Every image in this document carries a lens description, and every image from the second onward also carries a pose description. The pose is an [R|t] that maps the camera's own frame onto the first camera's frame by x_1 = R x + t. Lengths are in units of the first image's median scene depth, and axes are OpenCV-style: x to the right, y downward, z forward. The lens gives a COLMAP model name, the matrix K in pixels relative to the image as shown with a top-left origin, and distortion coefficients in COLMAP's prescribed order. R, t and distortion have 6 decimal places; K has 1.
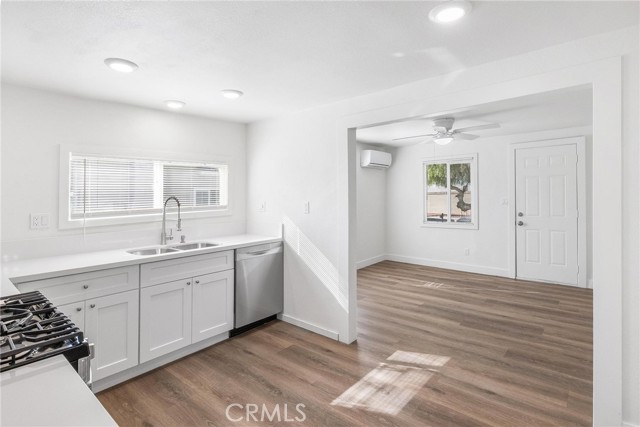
lens RADIAL K [[320.9, 0, 315.3], [0, 320.9, 194.6], [0, 0, 1]] dist [0.002711, 0.000495]
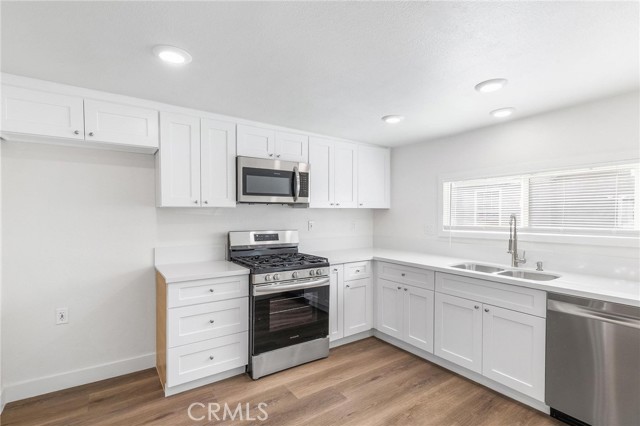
lens RADIAL K [[301.3, 0, 323.2], [0, 301.3, 215.2], [0, 0, 1]] dist [0.002070, 0.000485]
pose [[-0.238273, 0.020825, -0.970975, 0.503955], [0.005197, 0.999783, 0.020168, -0.011196], [0.971184, -0.000241, -0.238330, 0.694590]]
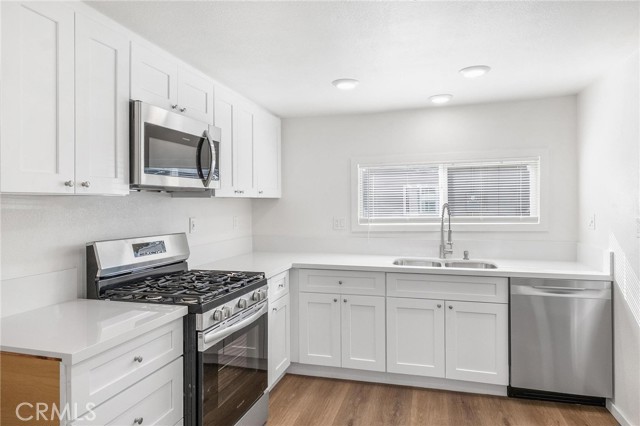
lens RADIAL K [[400.6, 0, 310.6], [0, 400.6, 196.1], [0, 0, 1]] dist [-0.001548, -0.002194]
pose [[0.417869, -0.004779, -0.908495, 0.392784], [0.004079, 0.999986, -0.003384, -0.013792], [0.908498, -0.002292, 0.417883, 0.213060]]
